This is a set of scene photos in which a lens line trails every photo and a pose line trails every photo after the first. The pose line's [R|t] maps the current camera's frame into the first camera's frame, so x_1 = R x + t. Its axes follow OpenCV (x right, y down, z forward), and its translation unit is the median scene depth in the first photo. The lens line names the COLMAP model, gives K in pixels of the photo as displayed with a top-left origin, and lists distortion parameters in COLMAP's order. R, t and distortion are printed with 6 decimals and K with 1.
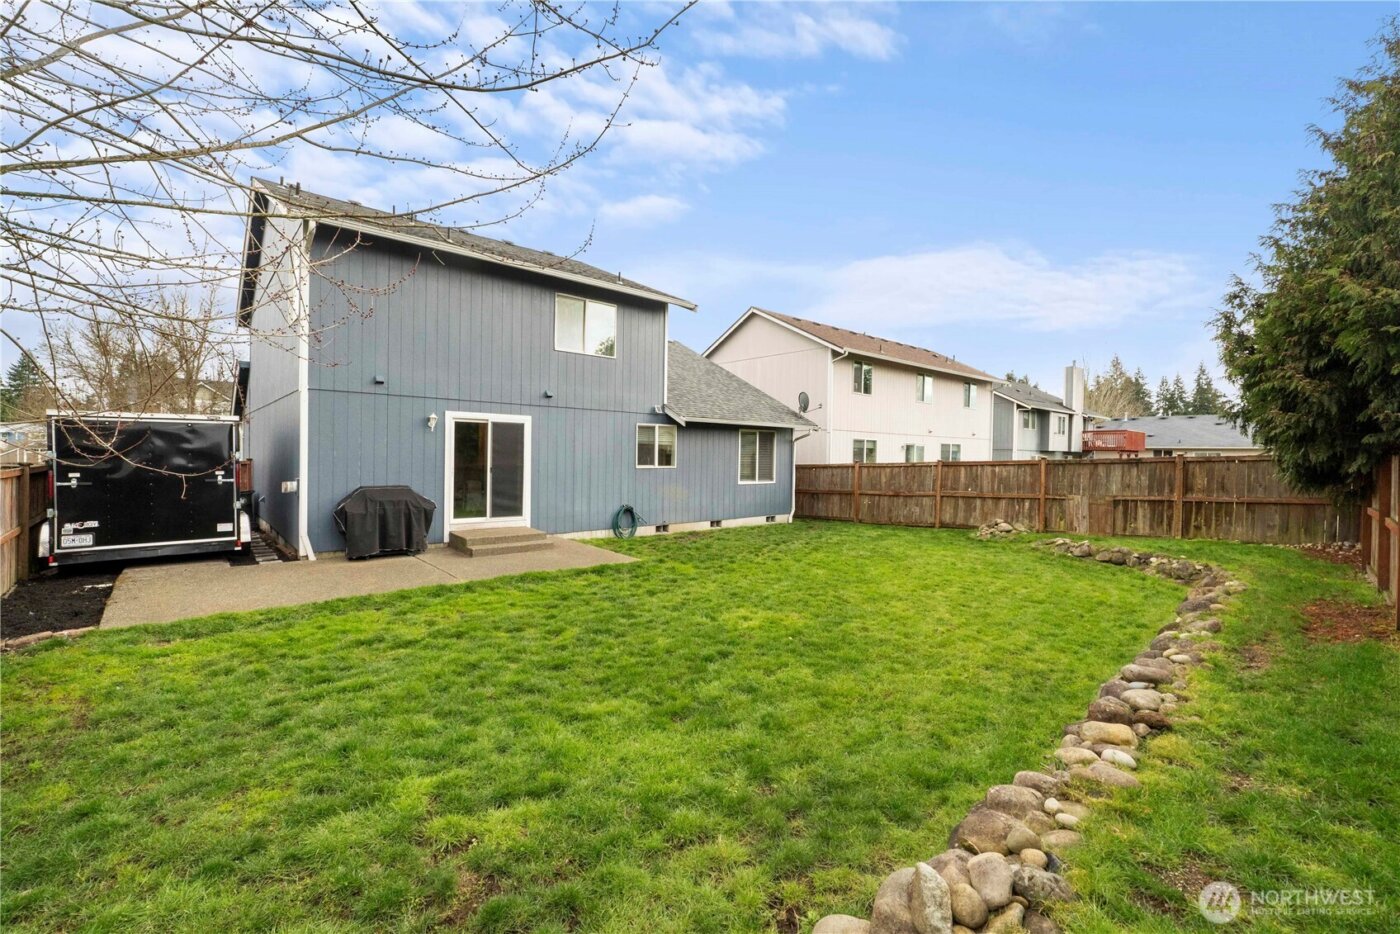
lens RADIAL K [[595.8, 0, 697.6], [0, 595.8, 465.2], [0, 0, 1]] dist [-0.000377, 0.000039]
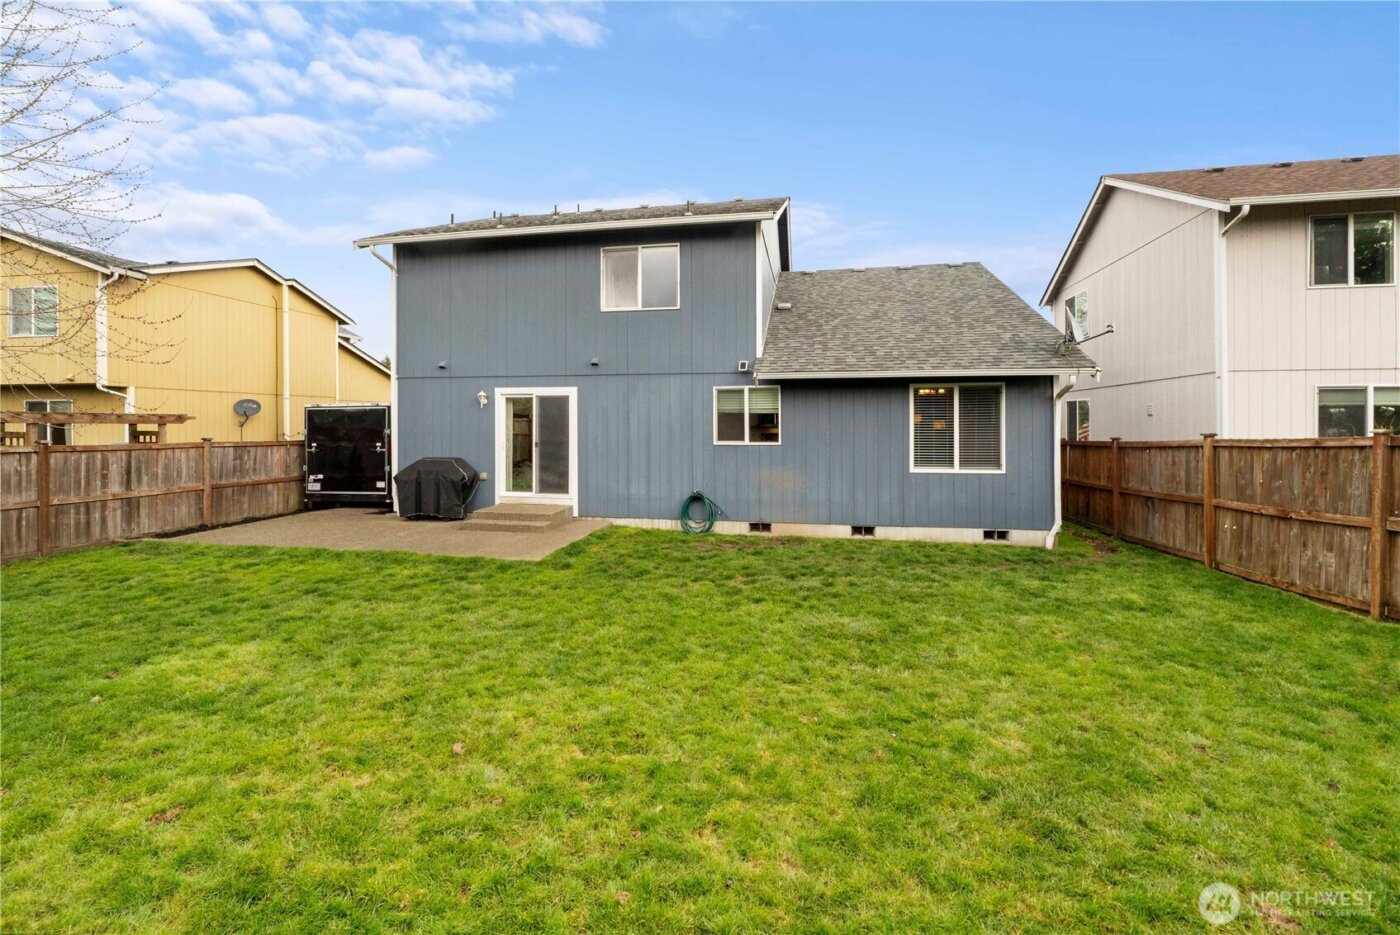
lens RADIAL K [[608.4, 0, 684.2], [0, 608.4, 426.4], [0, 0, 1]] dist [-0.000435, -0.000176]
pose [[0.607935, -0.010475, -0.793917, 0.487790], [-0.004163, 0.999857, -0.016380, -0.005532], [0.793976, 0.013263, 0.607805, 0.475155]]
